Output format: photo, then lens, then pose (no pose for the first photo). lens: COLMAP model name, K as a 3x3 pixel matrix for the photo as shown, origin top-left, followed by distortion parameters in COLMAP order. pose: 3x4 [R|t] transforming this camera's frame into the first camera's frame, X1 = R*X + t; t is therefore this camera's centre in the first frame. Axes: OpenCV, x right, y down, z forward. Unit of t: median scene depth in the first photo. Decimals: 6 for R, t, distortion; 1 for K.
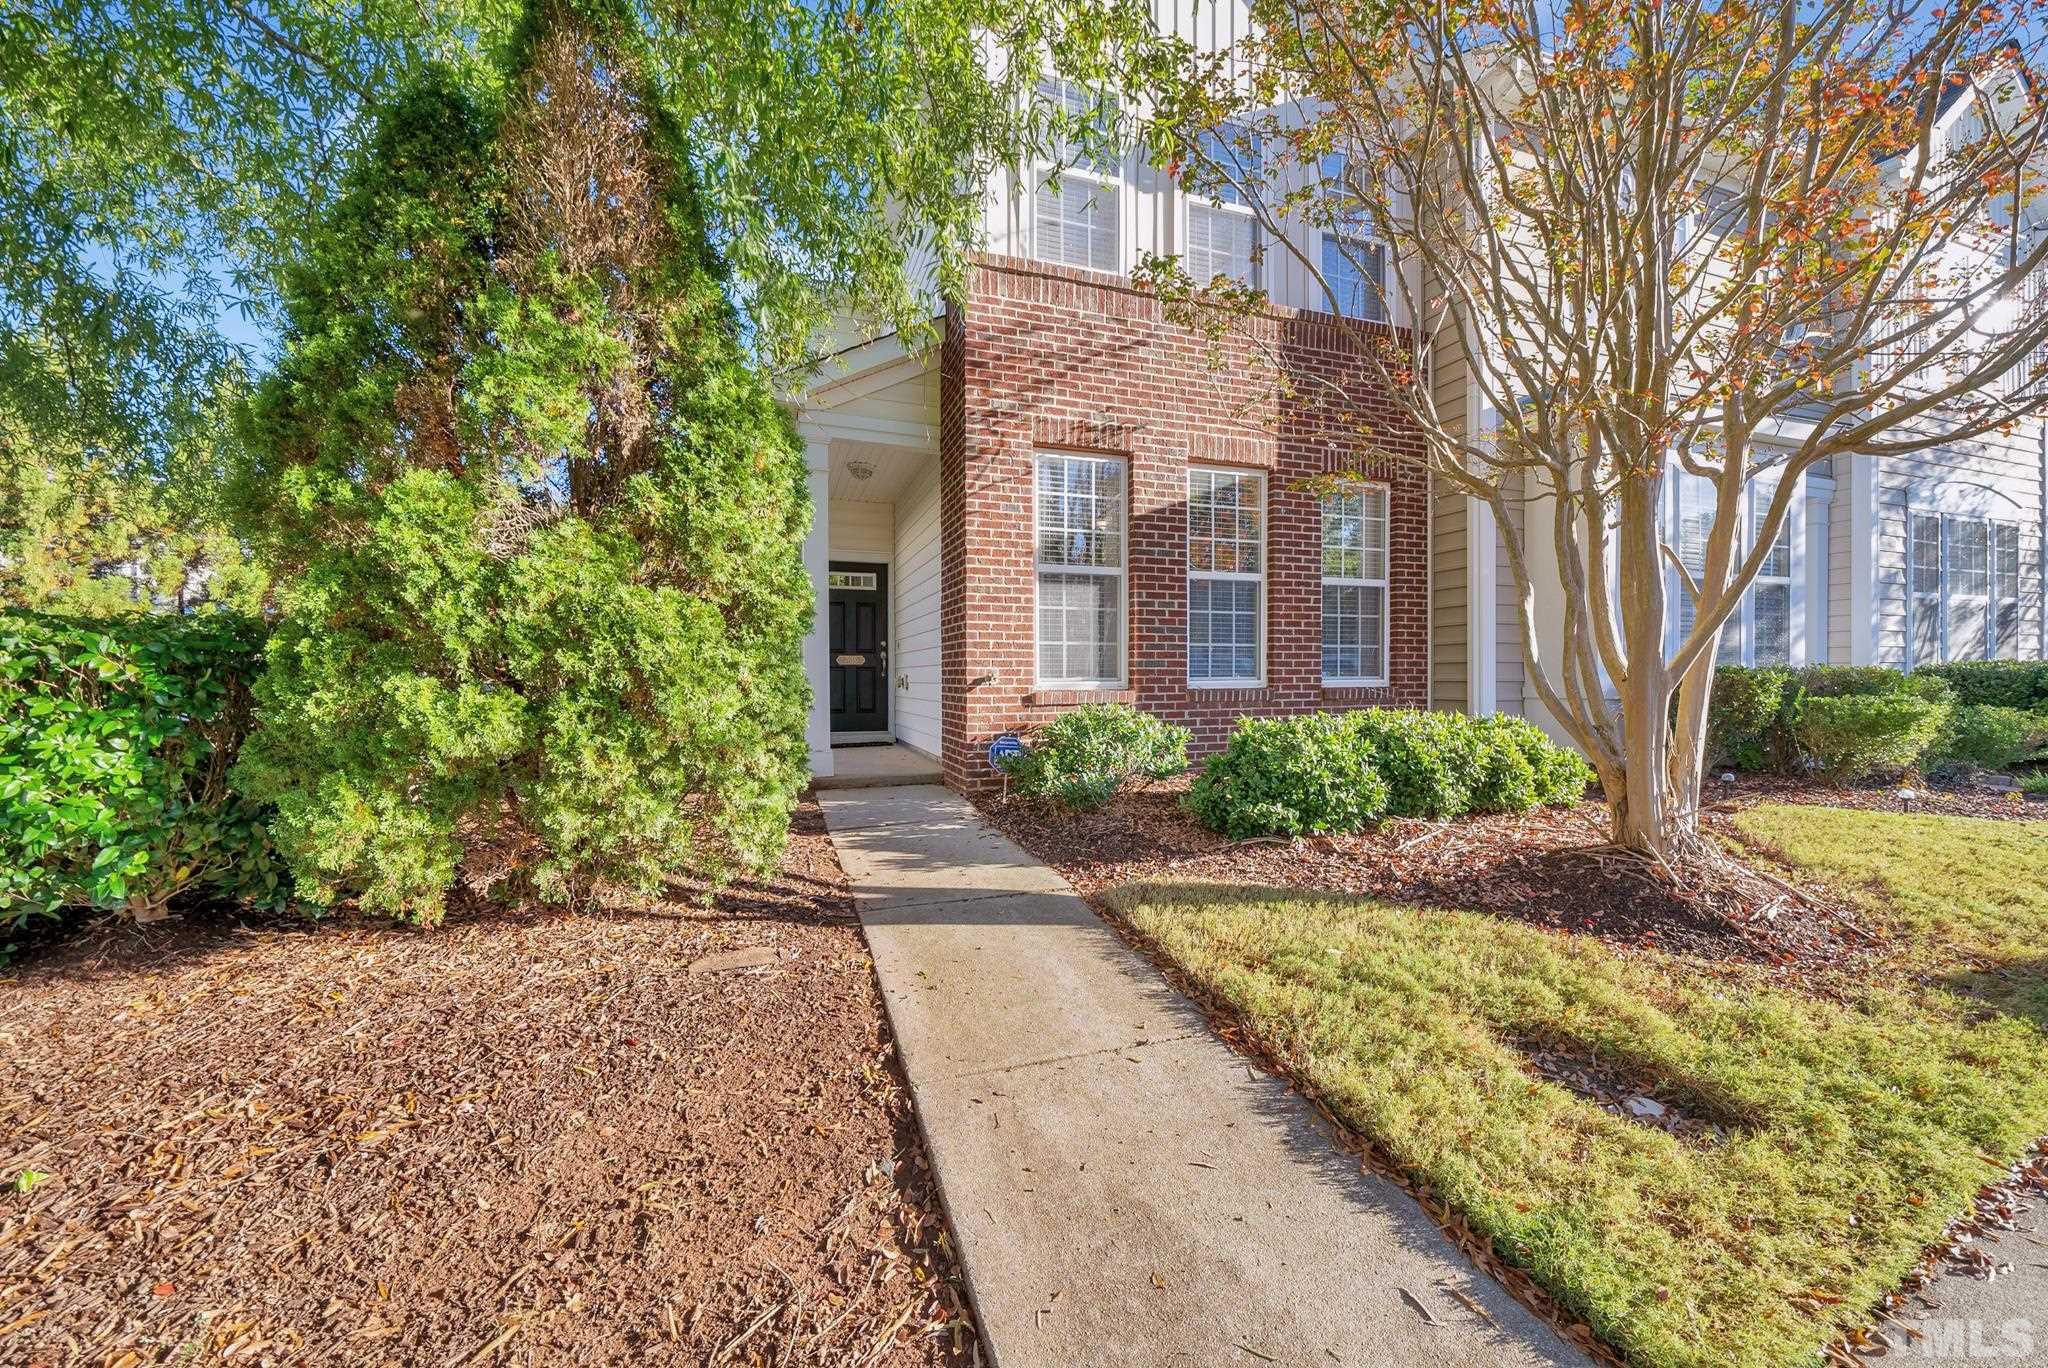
lens RADIAL K [[798.2, 0, 992.8], [0, 798.2, 687.8], [0, 0, 1]] dist [-0.004202, -0.000077]
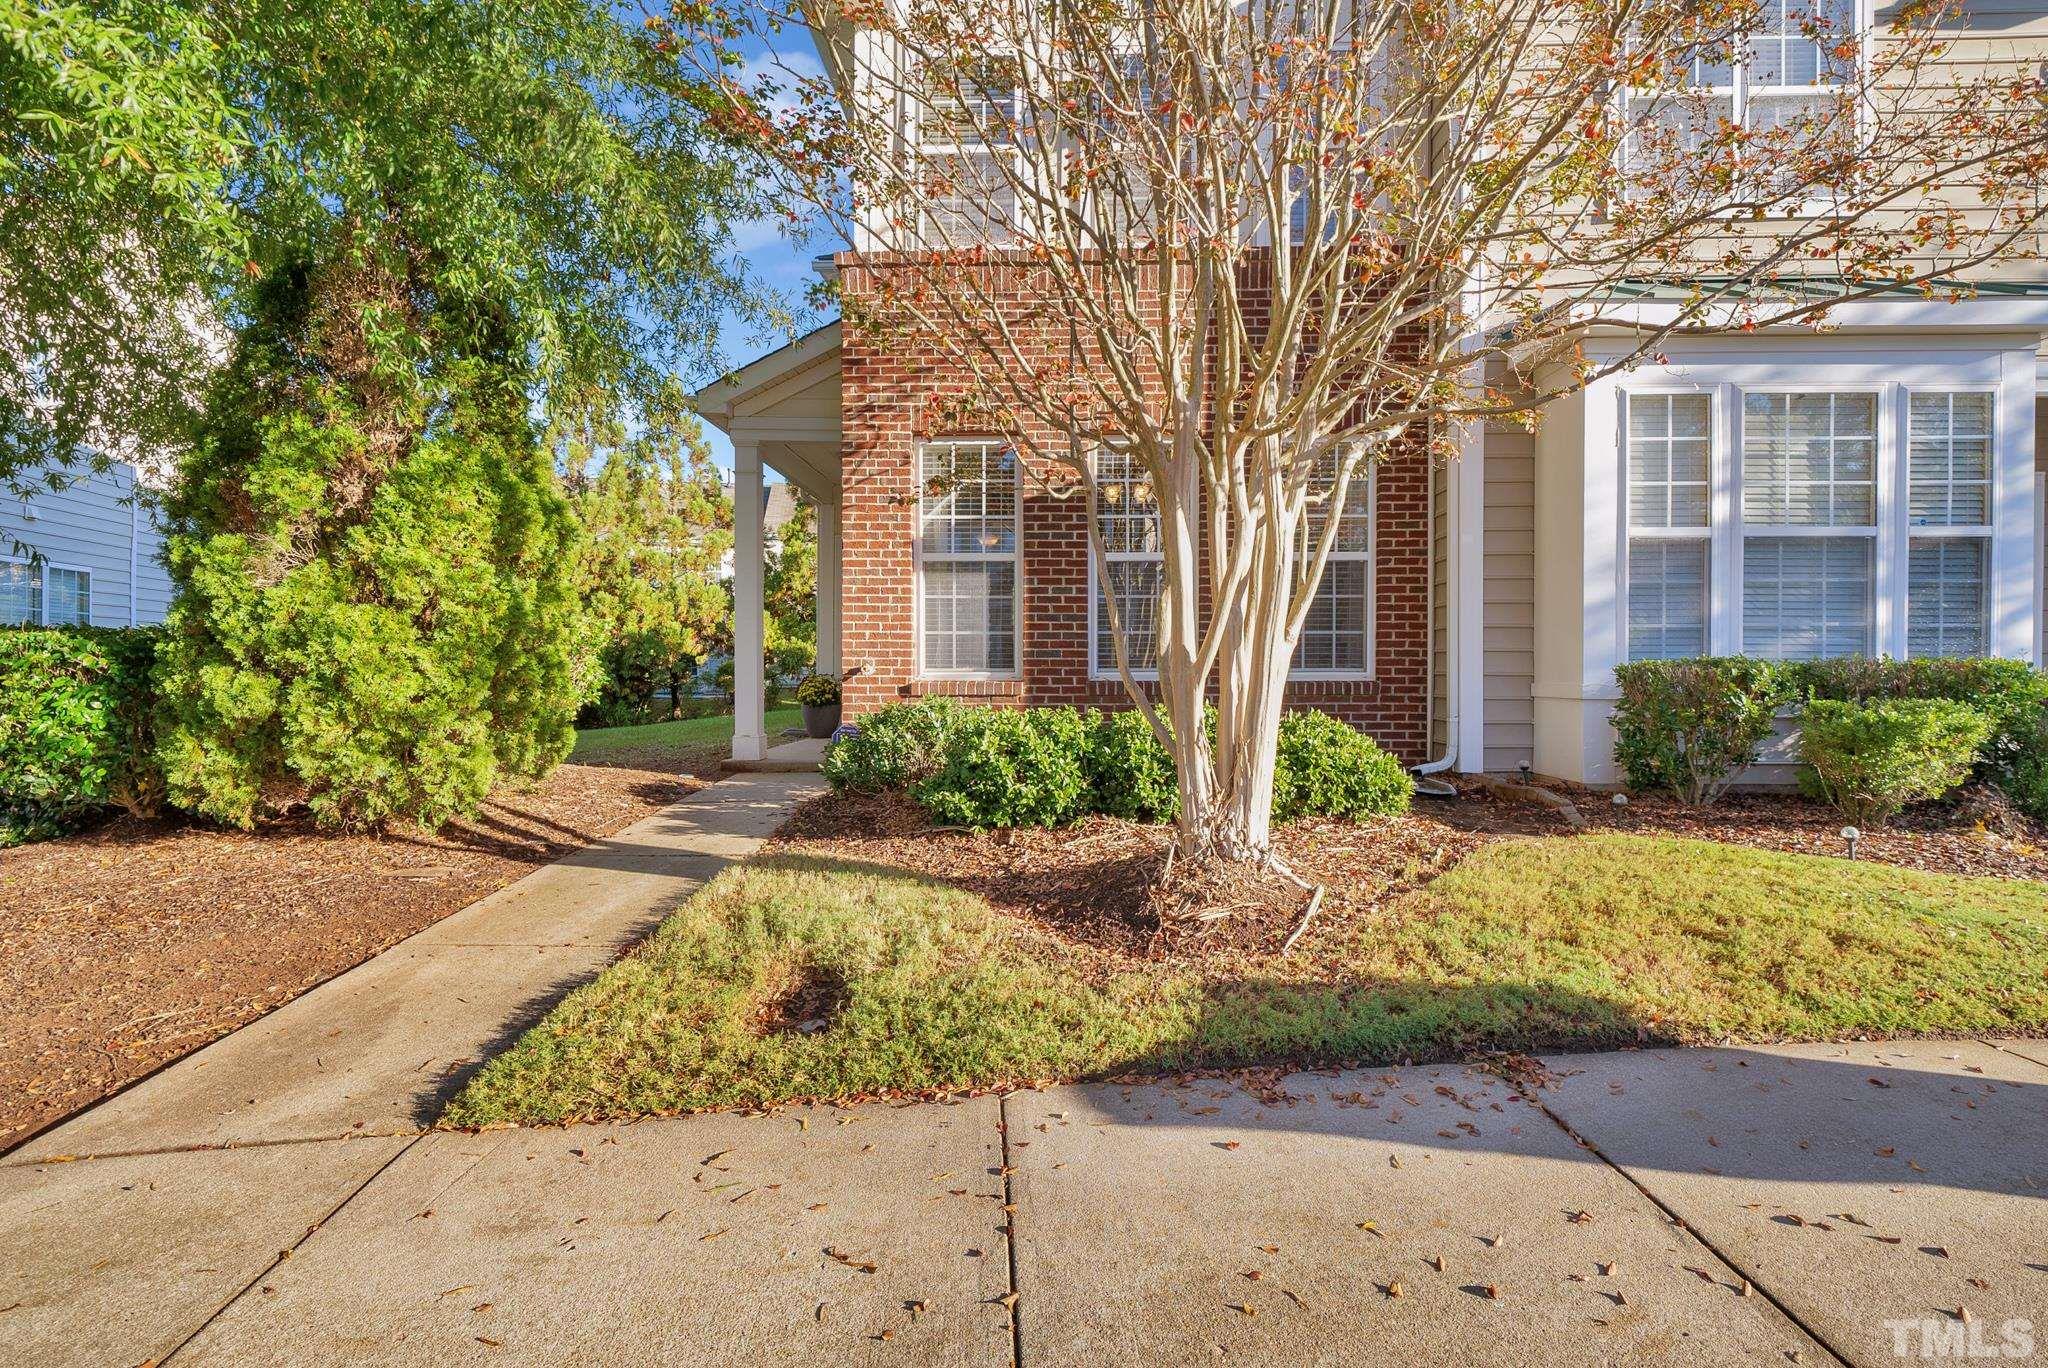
lens RADIAL K [[995.2, 0, 1000.9], [0, 995.2, 673.6], [0, 0, 1]] dist [0.000719, 0.000568]
pose [[0.931769, 0.006858, -0.362988, 1.288307], [-0.008757, 0.999955, -0.003585, -0.005048], [0.362947, 0.006519, 0.931787, -0.248487]]
